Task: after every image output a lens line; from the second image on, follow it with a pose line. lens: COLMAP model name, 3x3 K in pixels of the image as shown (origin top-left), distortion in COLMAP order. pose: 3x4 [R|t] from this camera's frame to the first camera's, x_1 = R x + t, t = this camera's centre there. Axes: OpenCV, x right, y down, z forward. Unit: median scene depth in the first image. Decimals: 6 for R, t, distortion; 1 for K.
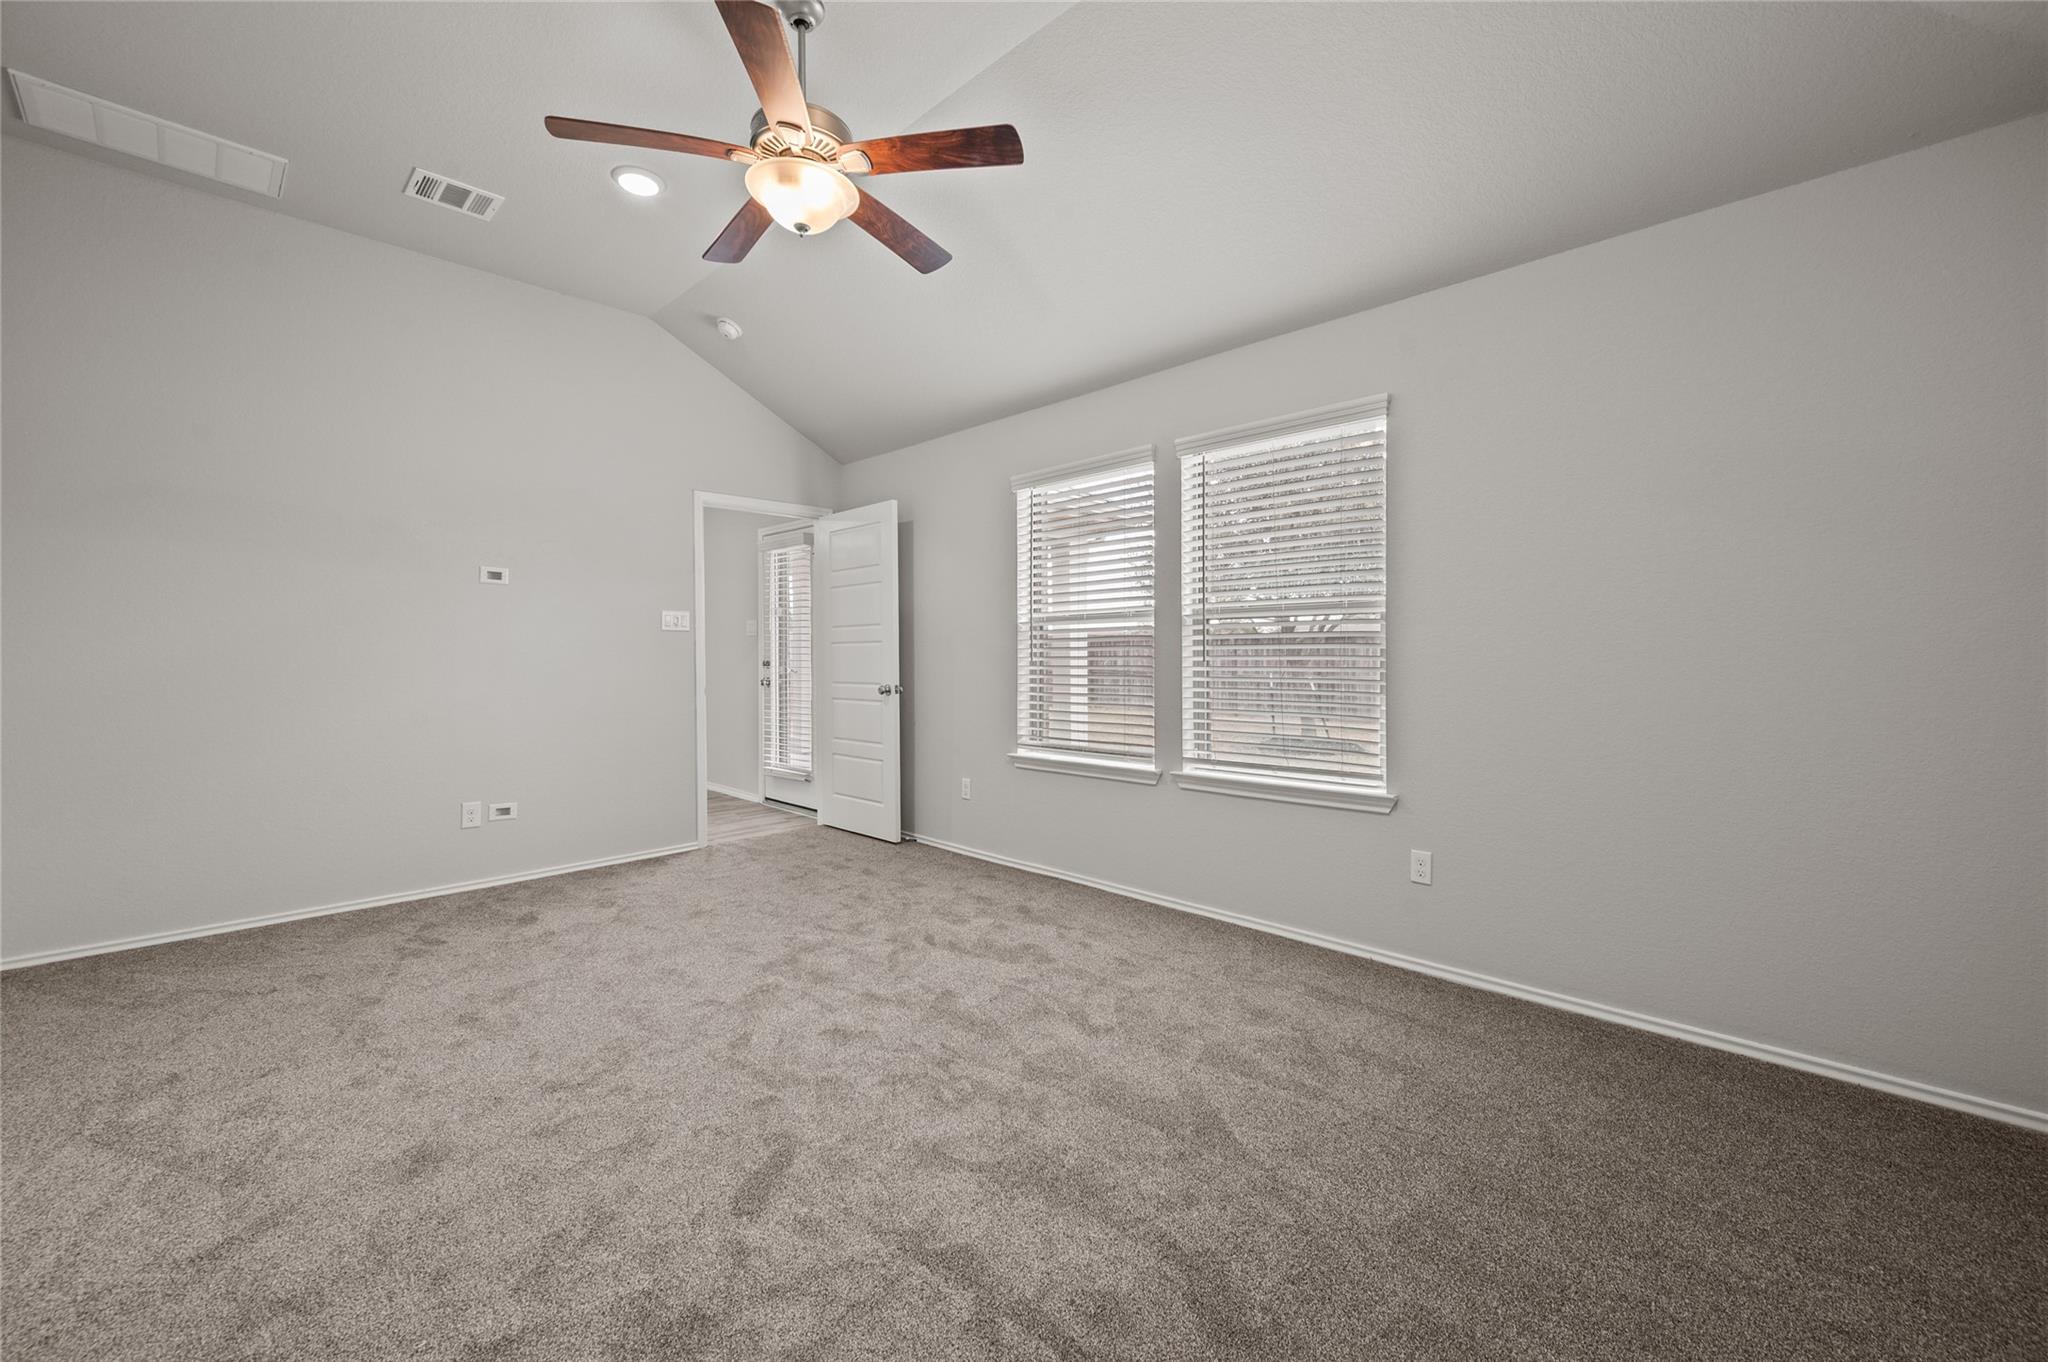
lens RADIAL K [[819.2, 0, 1024.1], [0, 819.2, 661.0], [0, 0, 1]] dist [0.003808, 0.000281]
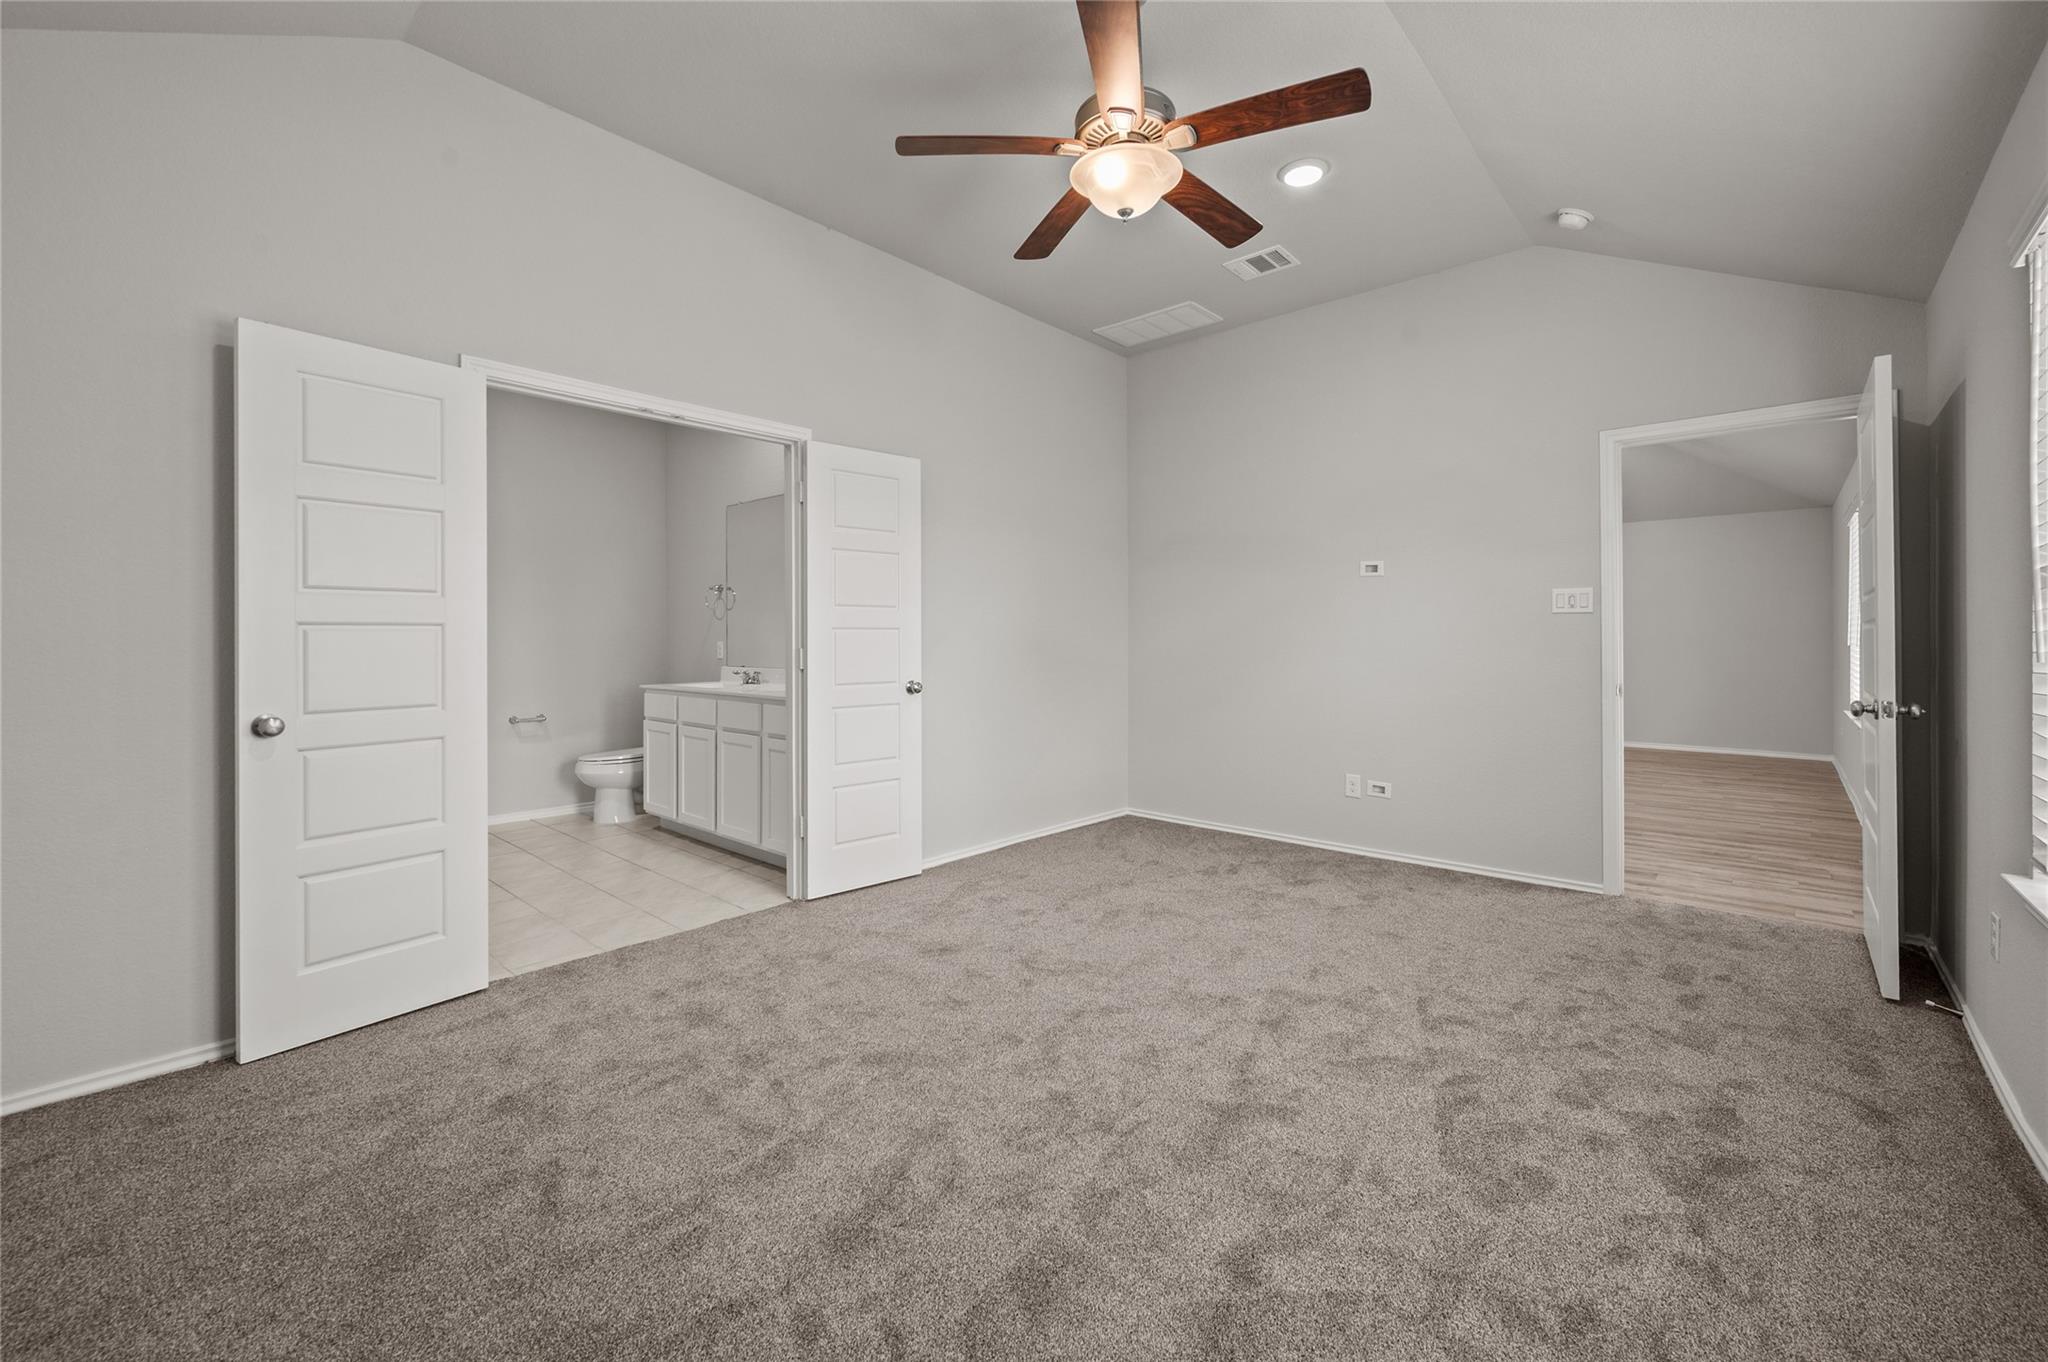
lens RADIAL K [[828.4, 0, 1015.9], [0, 828.4, 635.5], [0, 0, 1]] dist [0.003059, 0.000205]
pose [[0.044514, -0.004625, -0.998998, 0.565843], [-0.009522, 0.999942, -0.005054, -0.008079], [0.998963, 0.009737, 0.044468, 0.650827]]
